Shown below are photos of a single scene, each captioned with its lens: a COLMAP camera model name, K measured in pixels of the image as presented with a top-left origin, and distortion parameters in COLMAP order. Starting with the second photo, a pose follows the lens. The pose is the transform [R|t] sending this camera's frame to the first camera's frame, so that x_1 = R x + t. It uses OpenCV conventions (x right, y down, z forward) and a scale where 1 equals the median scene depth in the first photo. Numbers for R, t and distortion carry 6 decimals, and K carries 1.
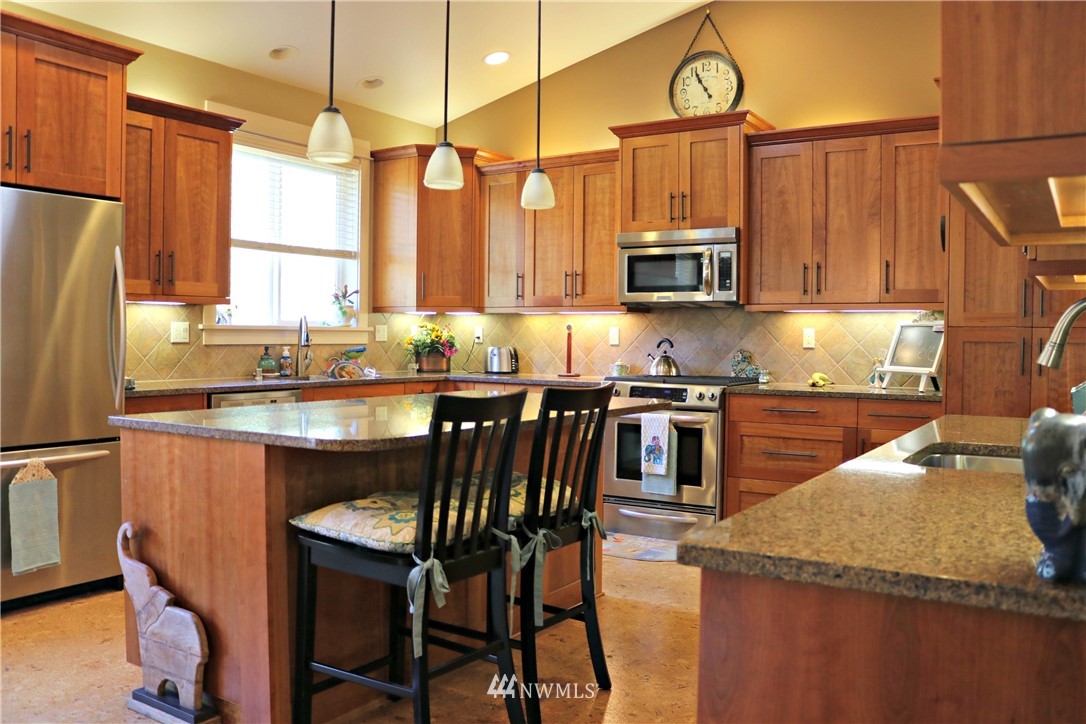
lens RADIAL K [[893.3, 0, 543.0], [0, 893.3, 368.3], [0, 0, 1]] dist [-0.116219, 0.020108]
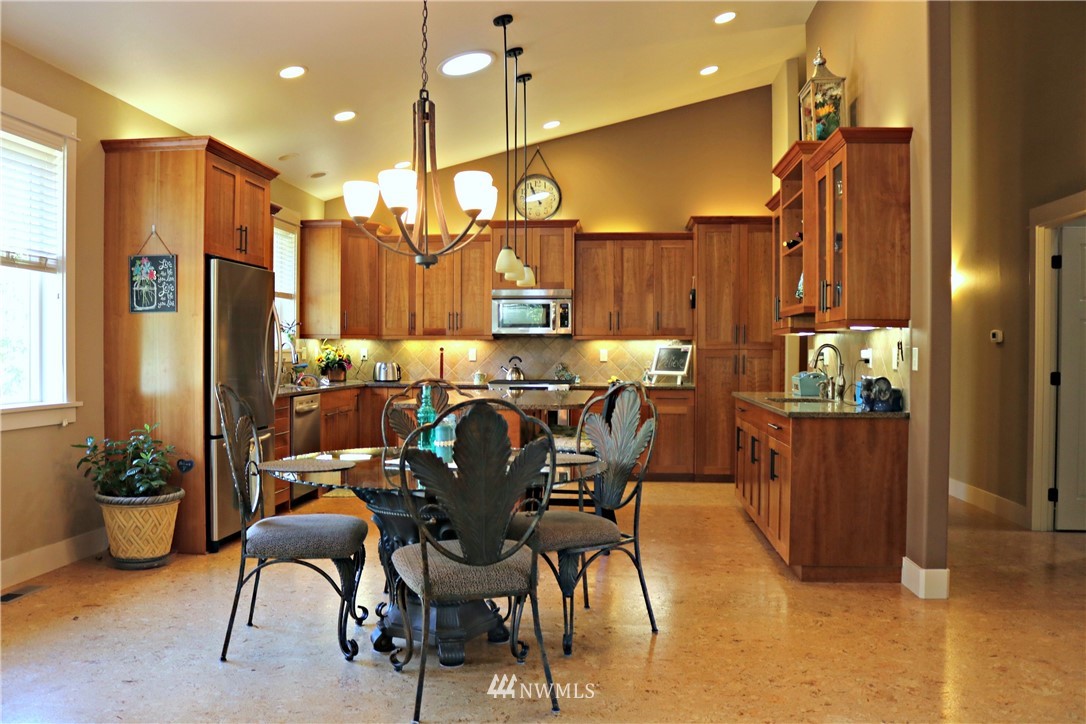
lens RADIAL K [[893.3, 0, 541.9], [0, 893.3, 357.5], [0, 0, 1]] dist [-0.116219, 0.020108]
pose [[0.891343, -0.009348, 0.453234, -0.579650], [0.020757, 0.999580, -0.020206, 0.001363], [-0.452855, 0.027419, 0.891163, -0.455565]]
